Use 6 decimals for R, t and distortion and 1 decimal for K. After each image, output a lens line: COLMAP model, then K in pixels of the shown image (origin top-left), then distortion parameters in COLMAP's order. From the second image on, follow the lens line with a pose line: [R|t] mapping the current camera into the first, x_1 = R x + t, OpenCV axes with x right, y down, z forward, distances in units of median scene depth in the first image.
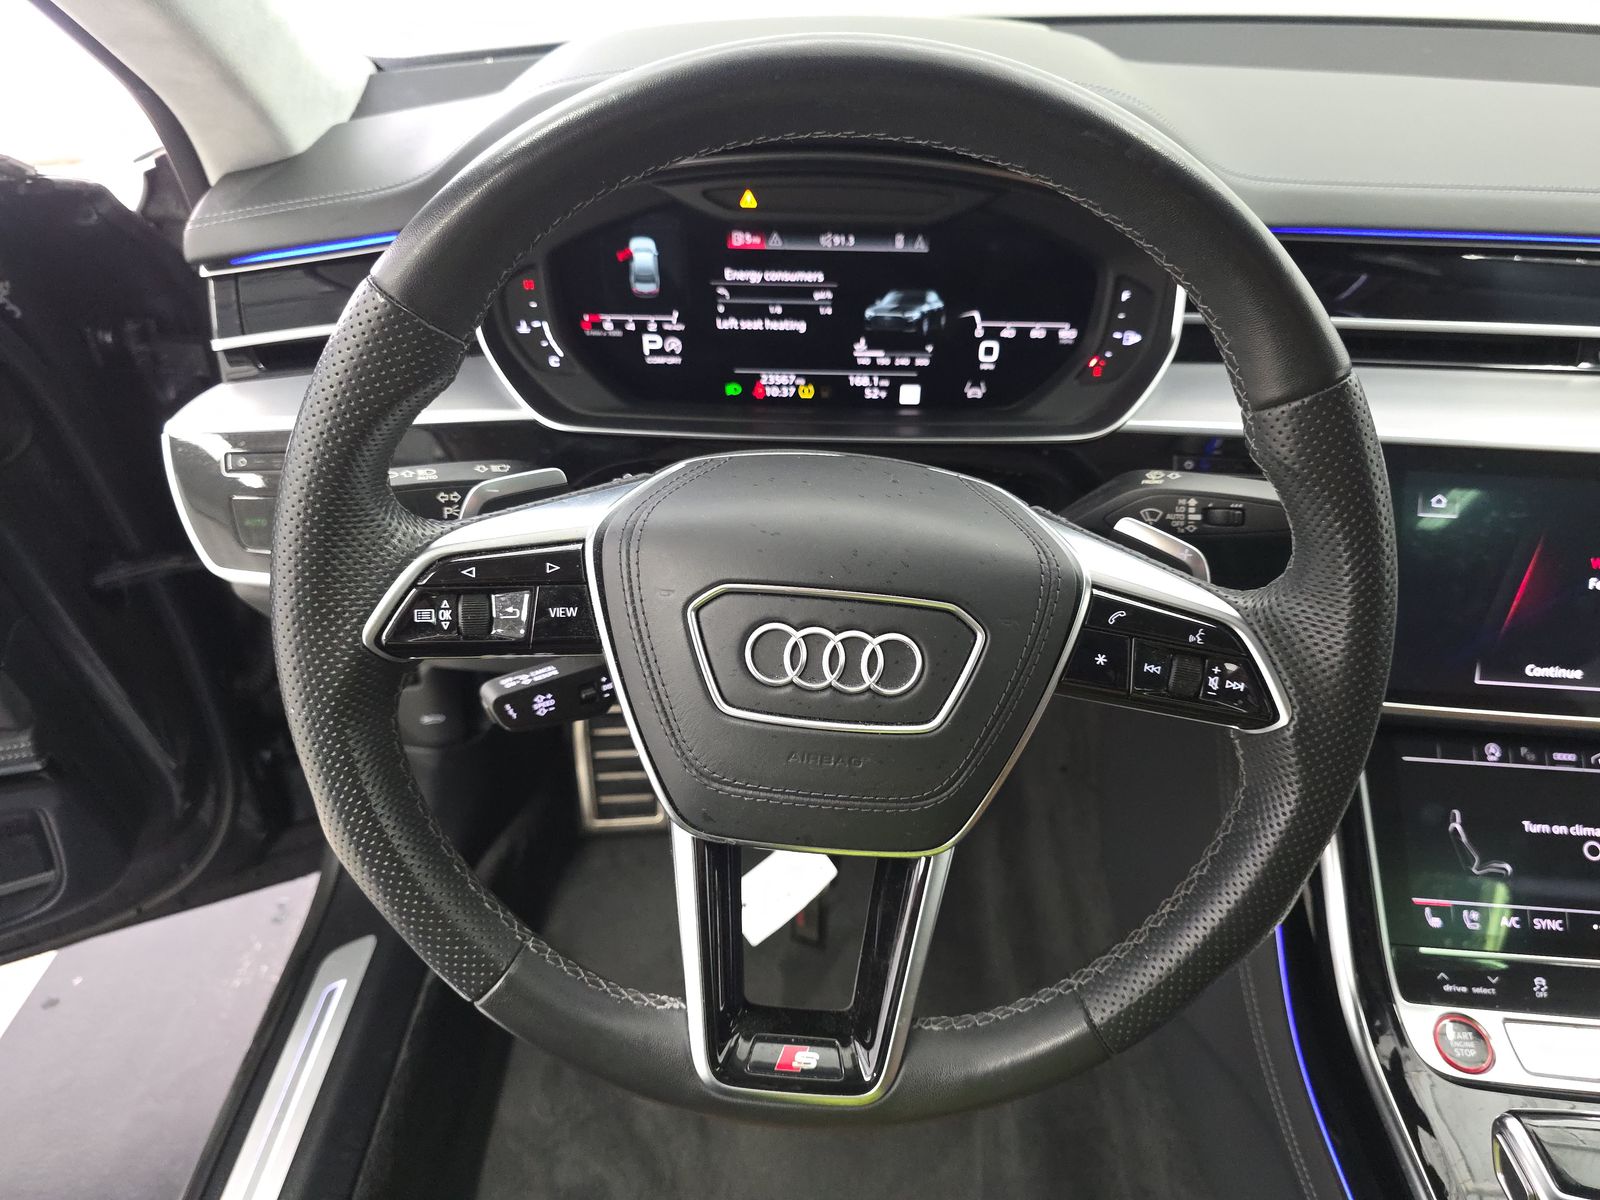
lens RADIAL K [[1044.5, 0, 800.0], [0, 1044.5, 600.0], [0, 0, 1]] dist [0.035878, -0.006844]
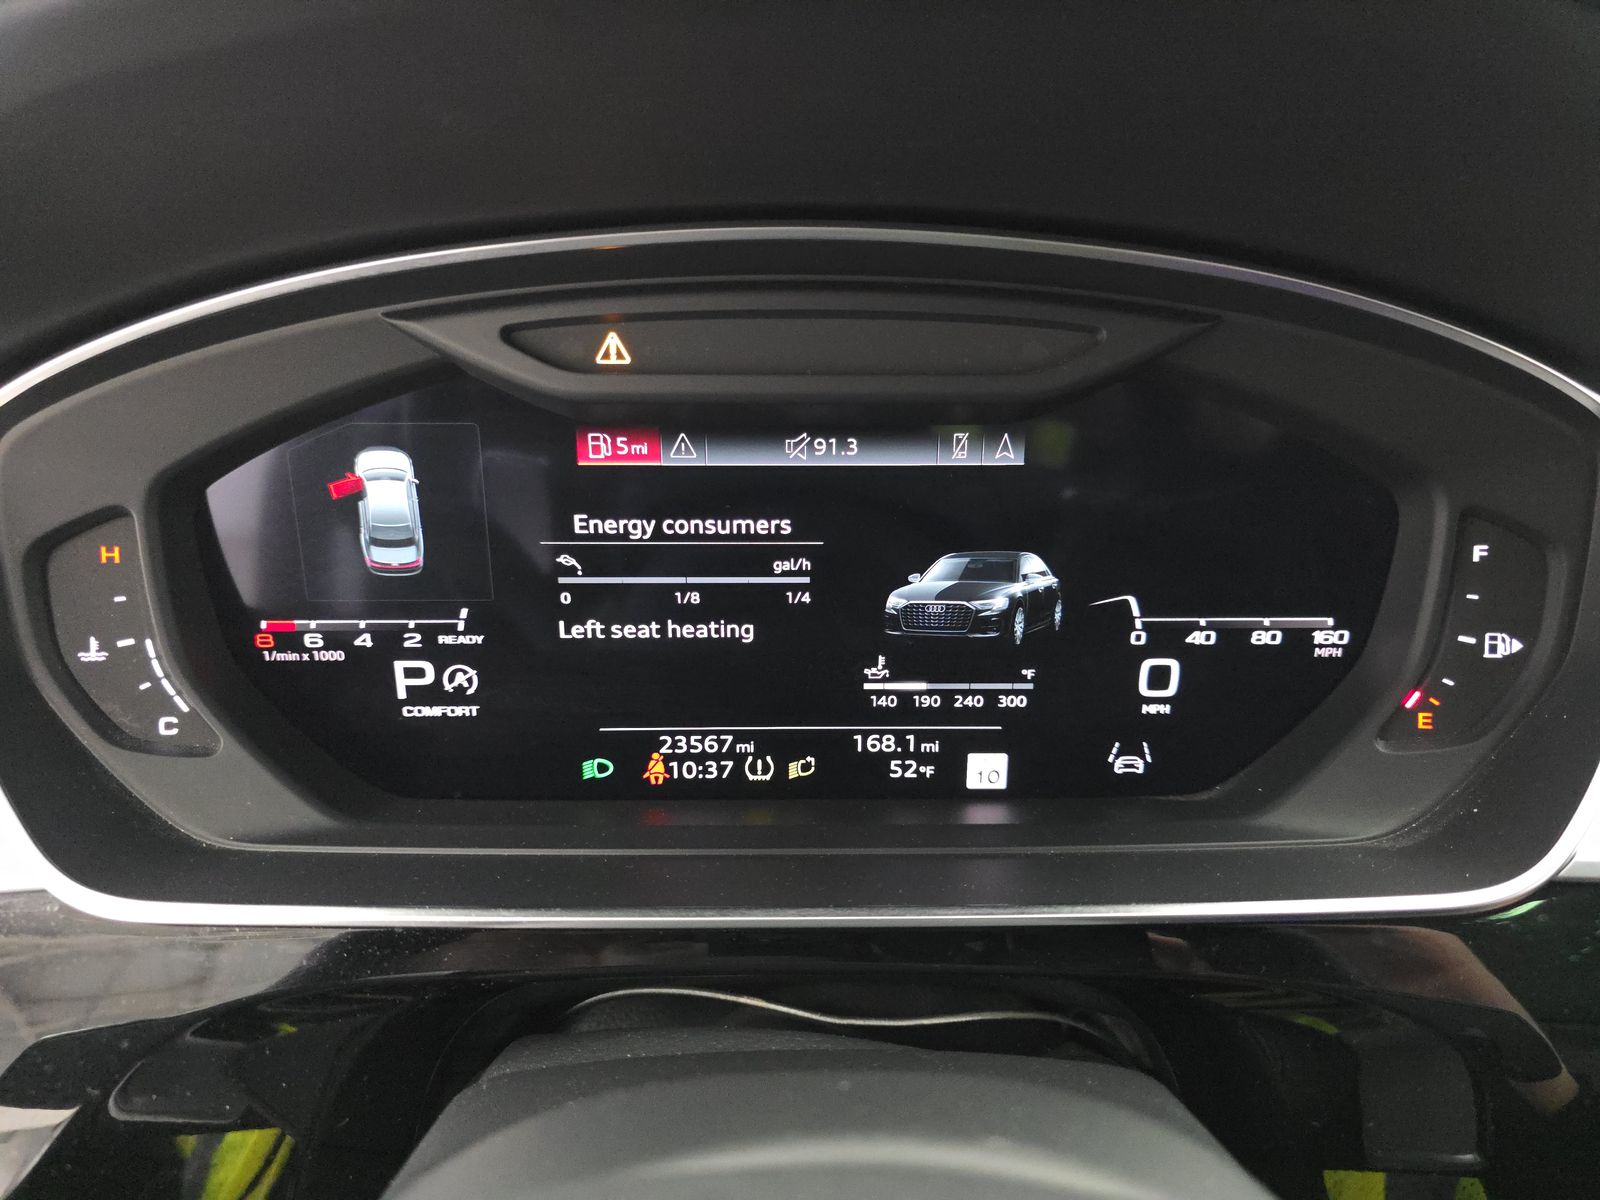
lens RADIAL K [[1044.5, 0, 800.0], [0, 1044.5, 600.0], [0, 0, 1]] dist [0.035878, -0.006844]
pose [[0.998930, -0.020478, 0.041473, 0.006471], [0.030827, 0.963231, -0.266901, -0.153834], [-0.034482, 0.267894, 0.962831, 0.562514]]
